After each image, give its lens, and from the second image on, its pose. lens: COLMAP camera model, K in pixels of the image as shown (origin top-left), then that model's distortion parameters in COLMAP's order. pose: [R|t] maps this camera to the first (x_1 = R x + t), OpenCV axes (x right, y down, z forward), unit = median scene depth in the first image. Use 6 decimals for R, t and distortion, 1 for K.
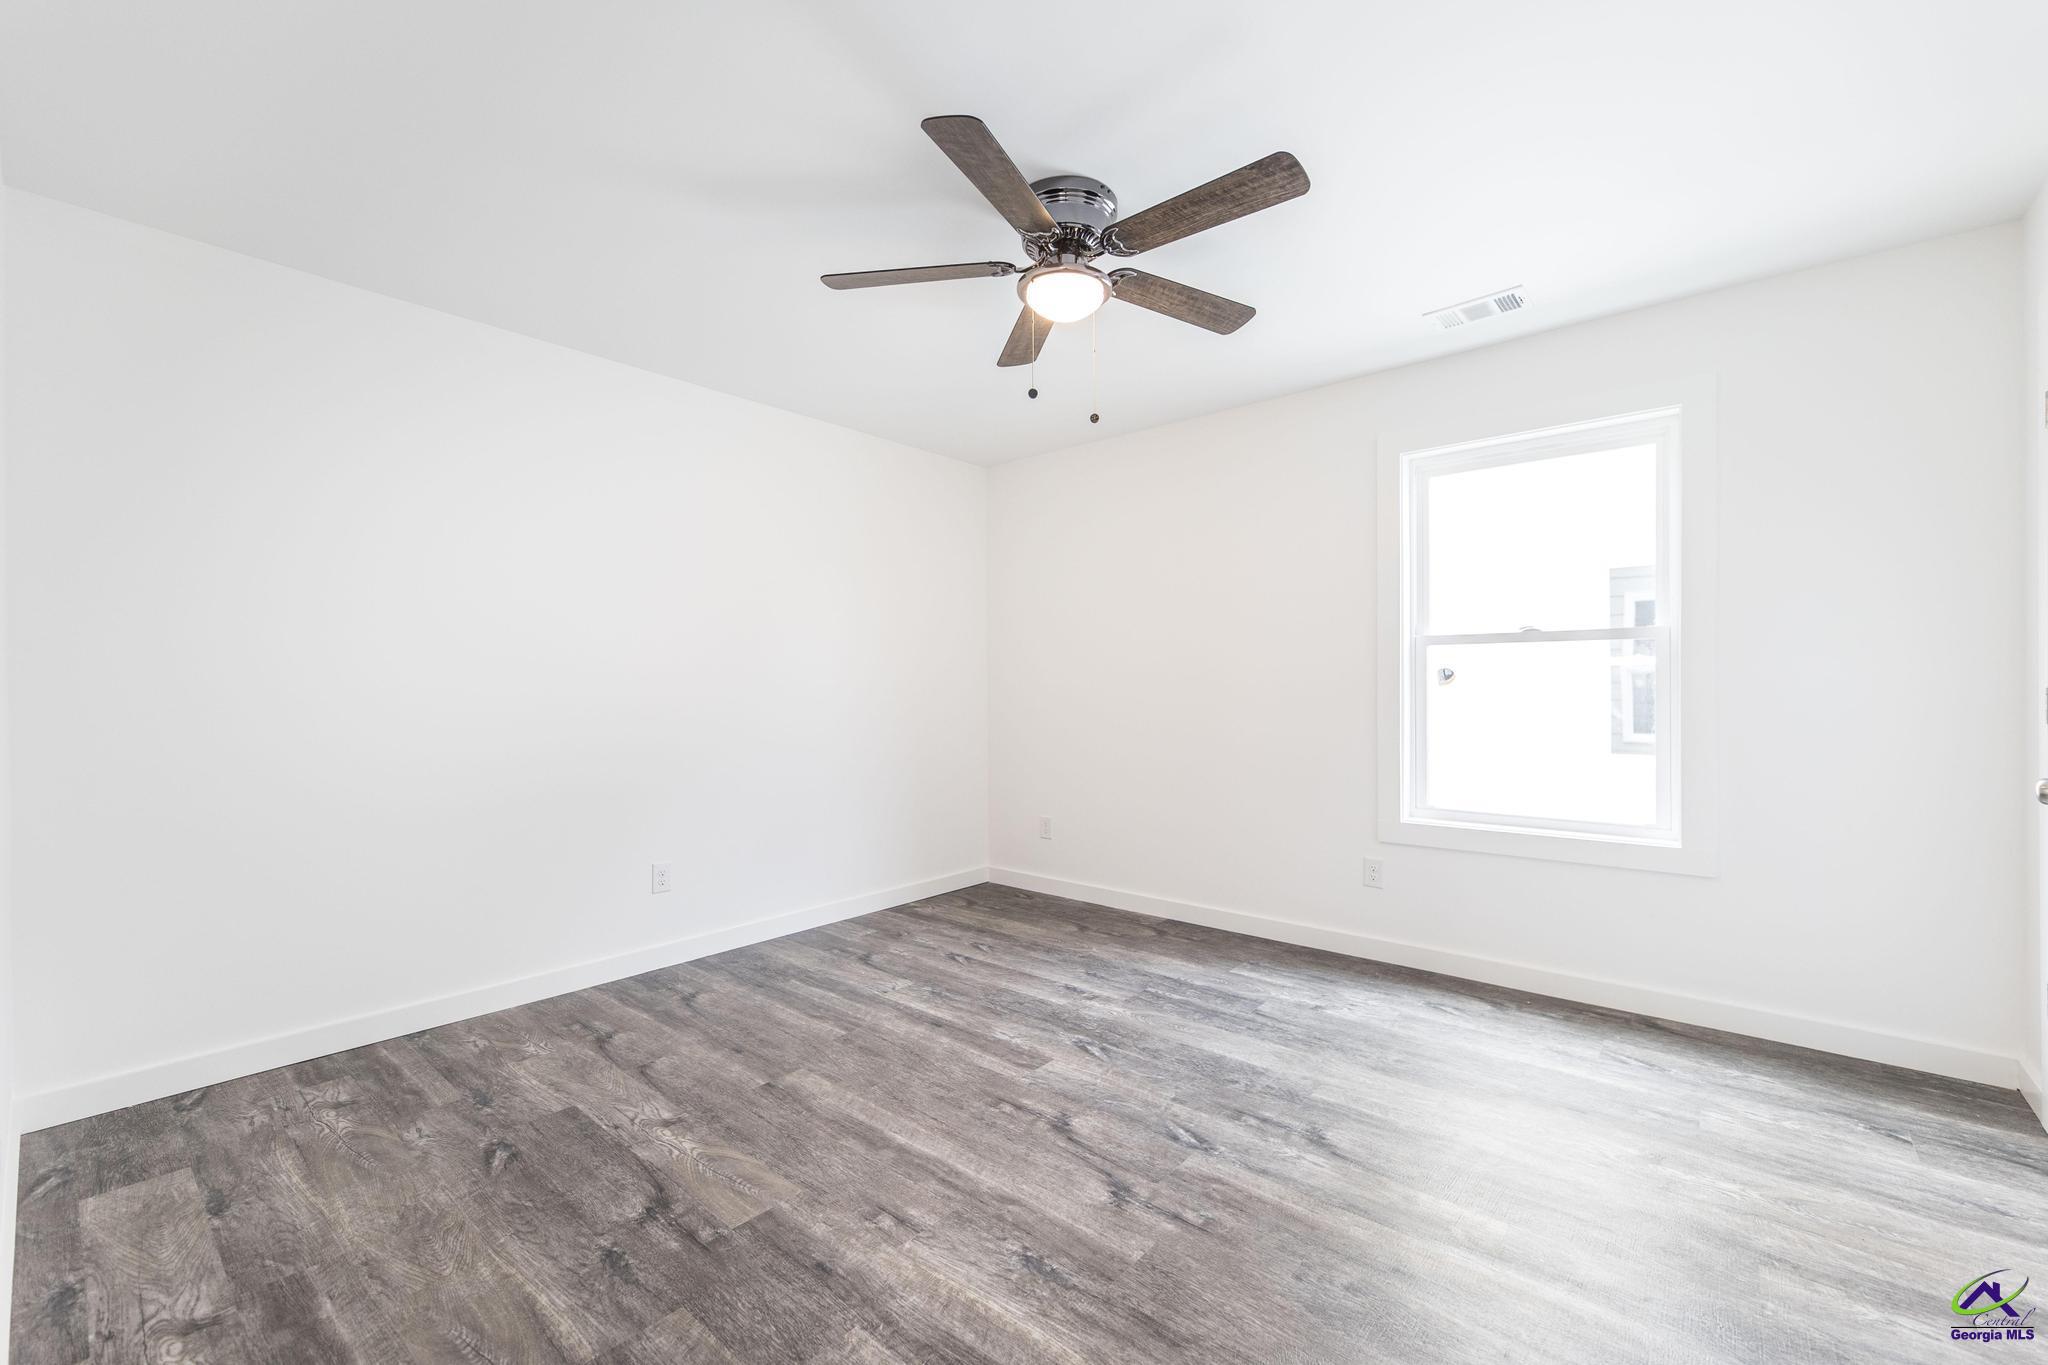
lens RADIAL K [[831.0, 0, 1026.9], [0, 831.0, 693.0], [0, 0, 1]] dist [0.004185, 0.000285]
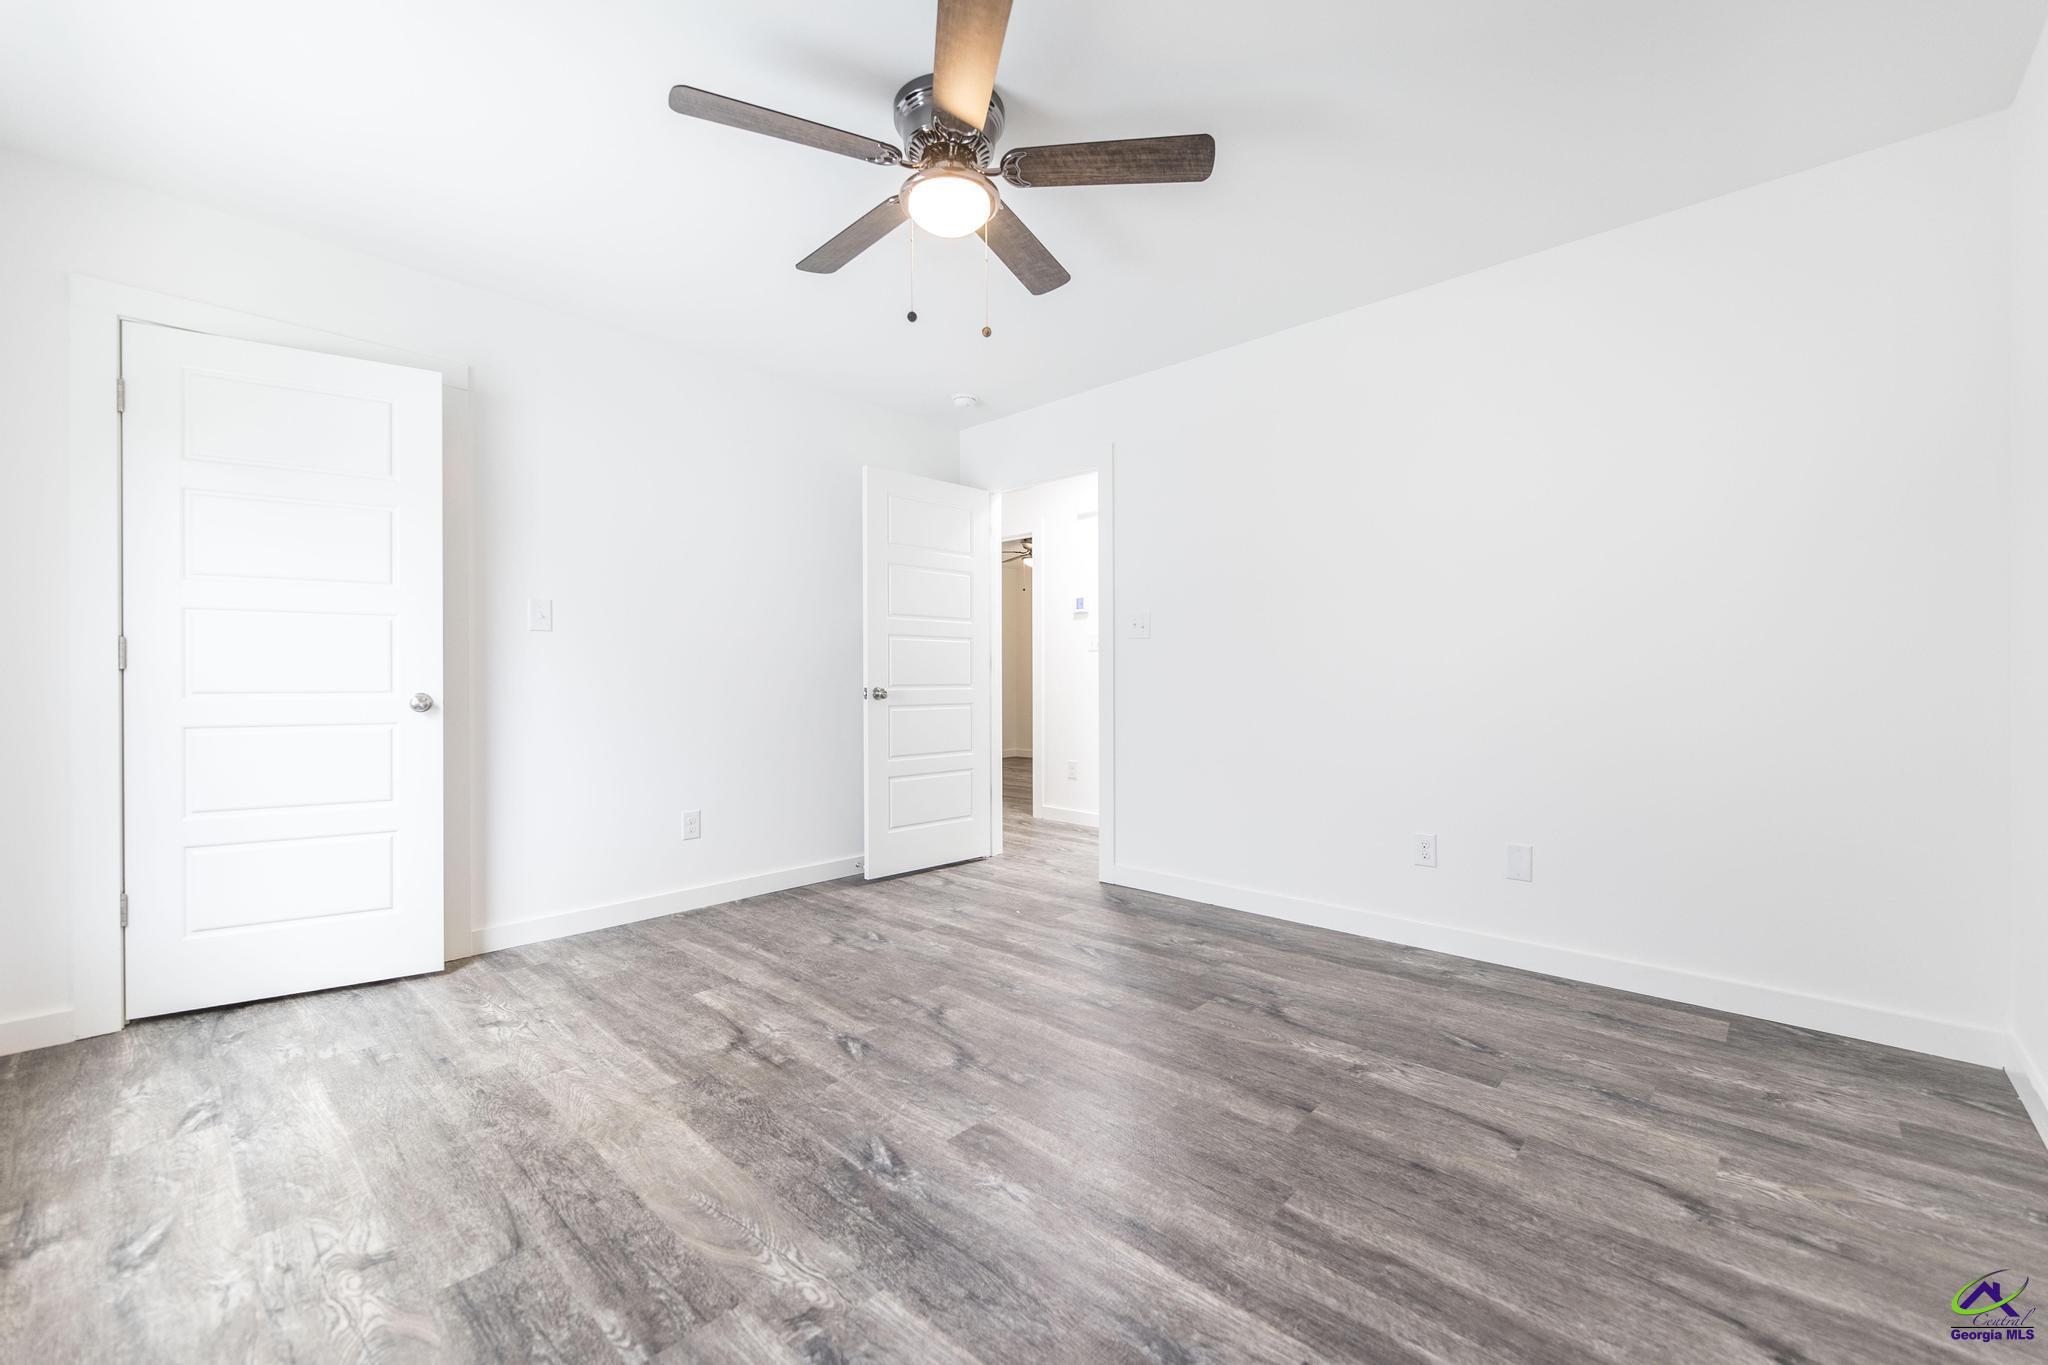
lens RADIAL K [[831.0, 0, 1026.1], [0, 831.0, 683.1], [0, 0, 1]] dist [0.004185, 0.000285]
pose [[-0.999003, 0.007385, 0.044039, -0.074264], [0.007923, 0.999896, 0.012048, 0.040985], [-0.043945, 0.012385, -0.998957, 1.813934]]
